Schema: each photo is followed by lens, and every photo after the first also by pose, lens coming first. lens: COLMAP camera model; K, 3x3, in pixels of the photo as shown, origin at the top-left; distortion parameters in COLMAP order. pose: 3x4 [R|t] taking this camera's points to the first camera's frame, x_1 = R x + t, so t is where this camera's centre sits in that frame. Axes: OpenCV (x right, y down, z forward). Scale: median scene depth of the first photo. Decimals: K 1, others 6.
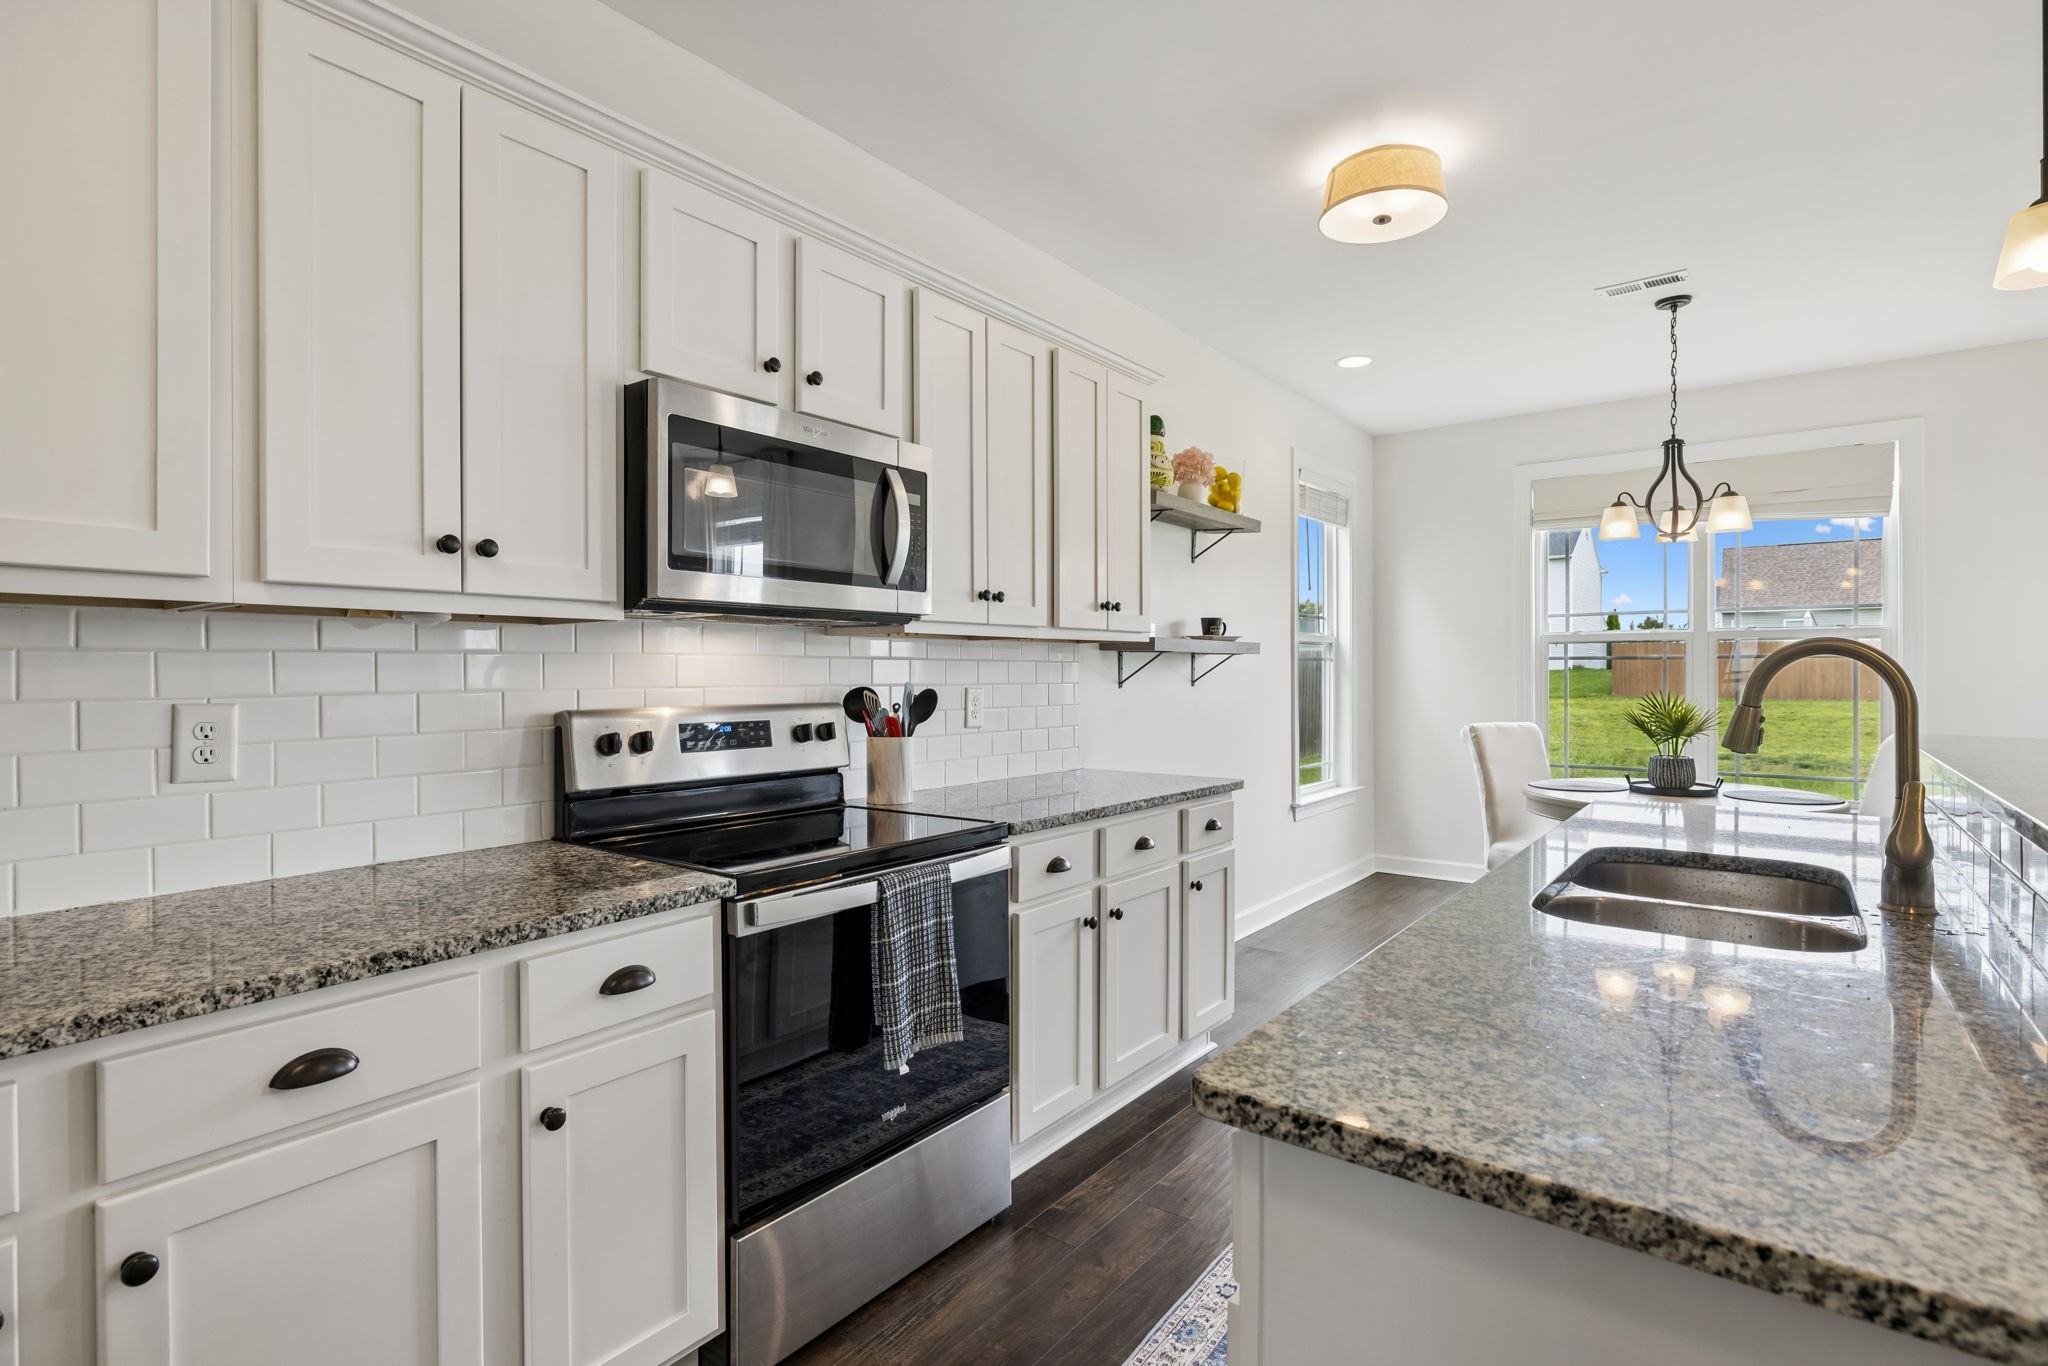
lens RADIAL K [[1037.9, 0, 1006.6], [0, 1037.9, 686.2], [0, 0, 1]] dist [-0.004486, 0.000221]
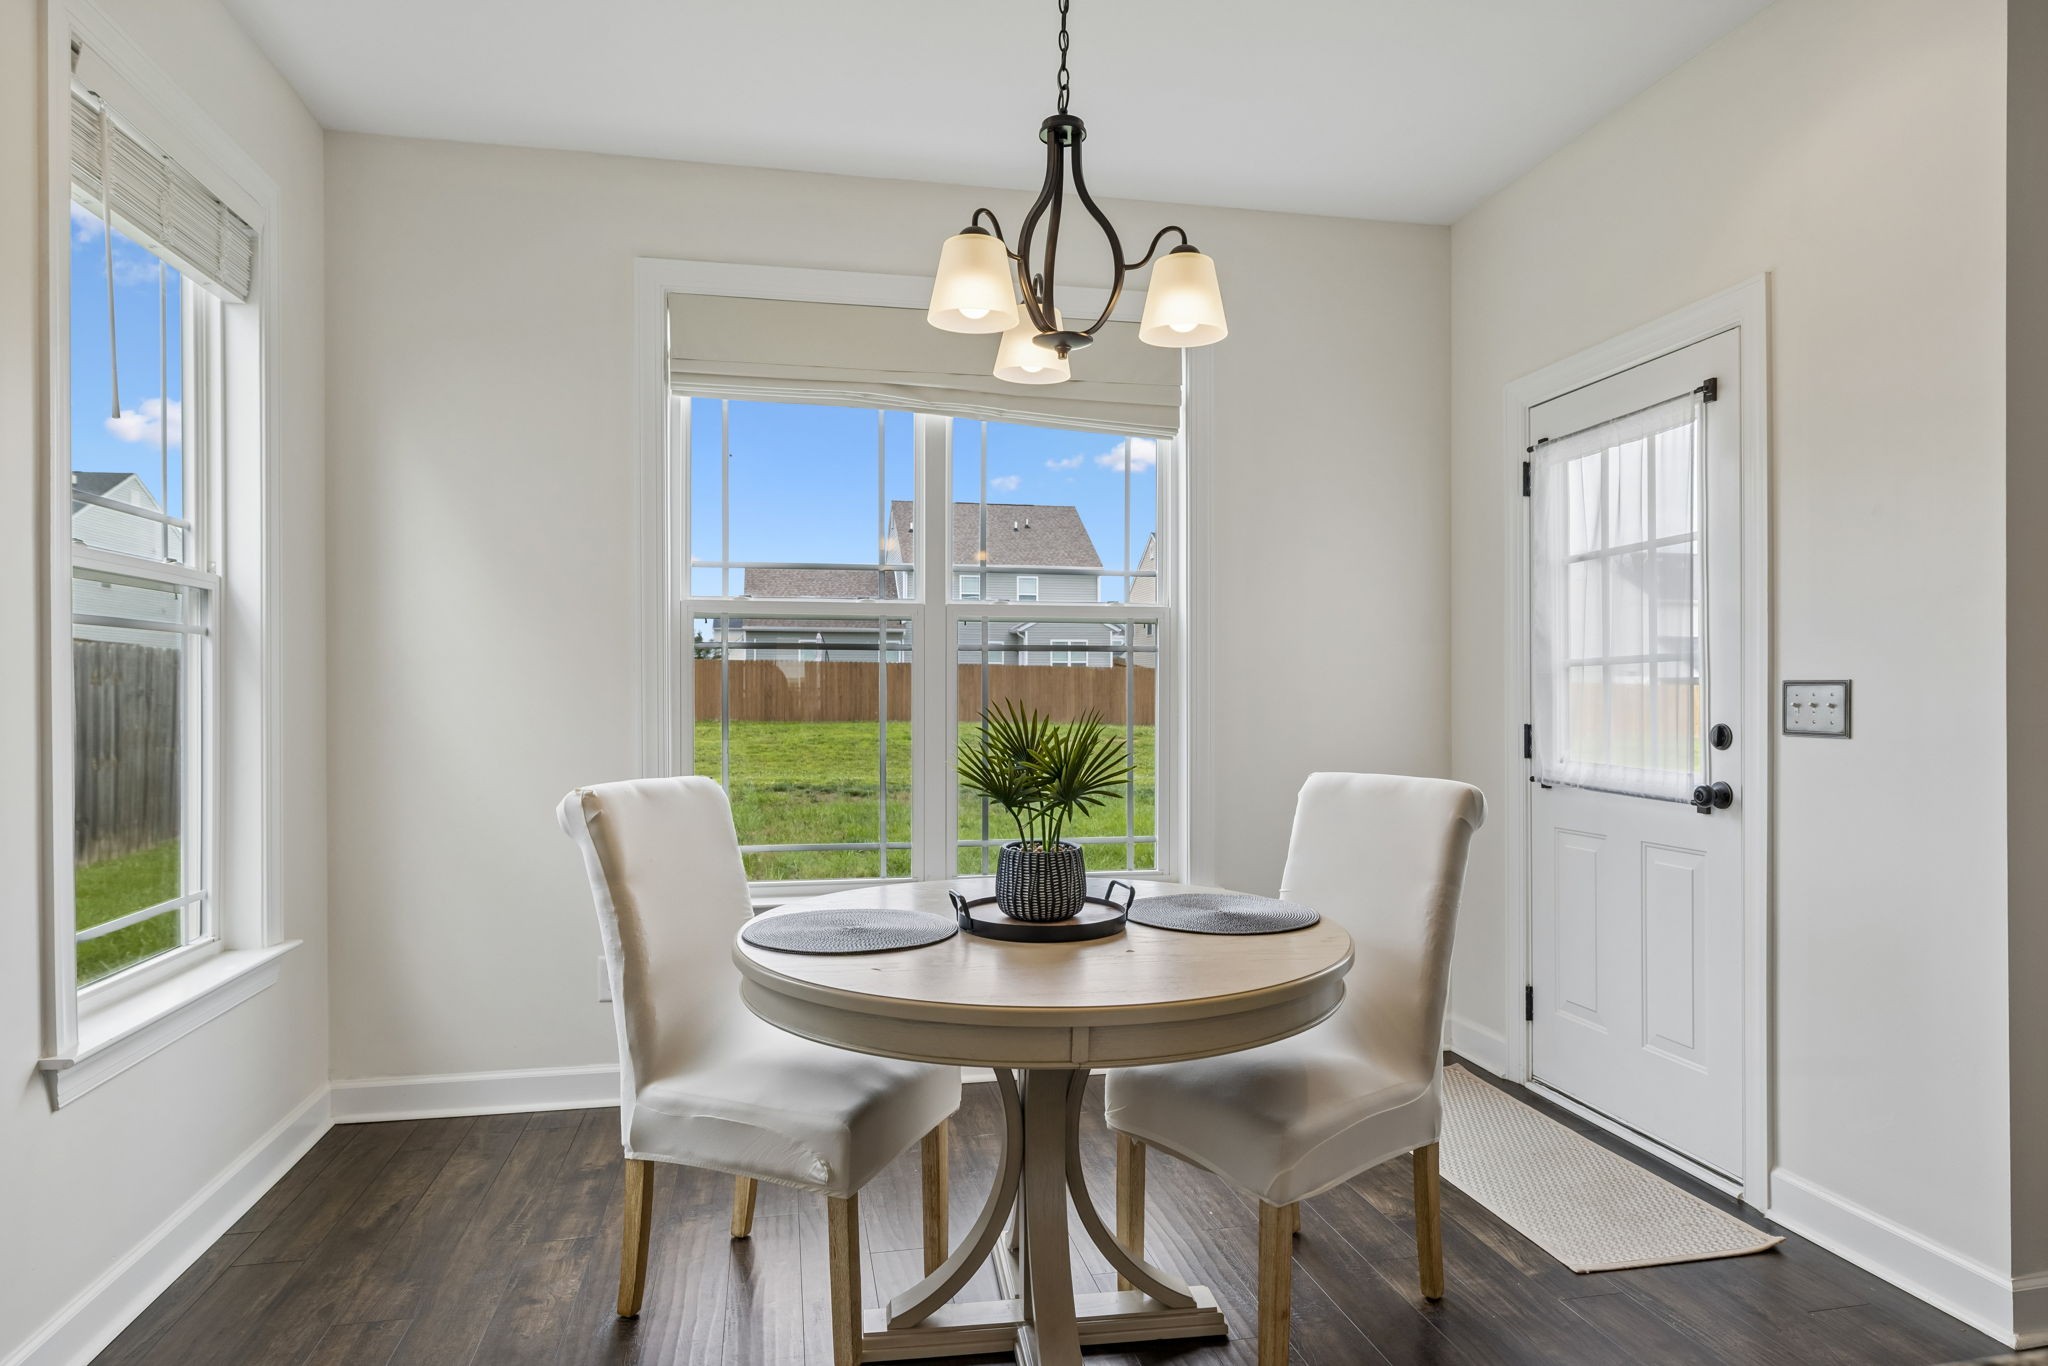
lens RADIAL K [[1232.4, 0, 1050.6], [0, 1232.4, 703.4], [0, 0, 1]] dist [-0.001651, 0.000926]
pose [[0.655554, -0.002182, 0.755145, 0.192831], [0.007249, 0.999968, -0.003403, 0.006300], [-0.755113, 0.007705, 0.655549, 0.514034]]
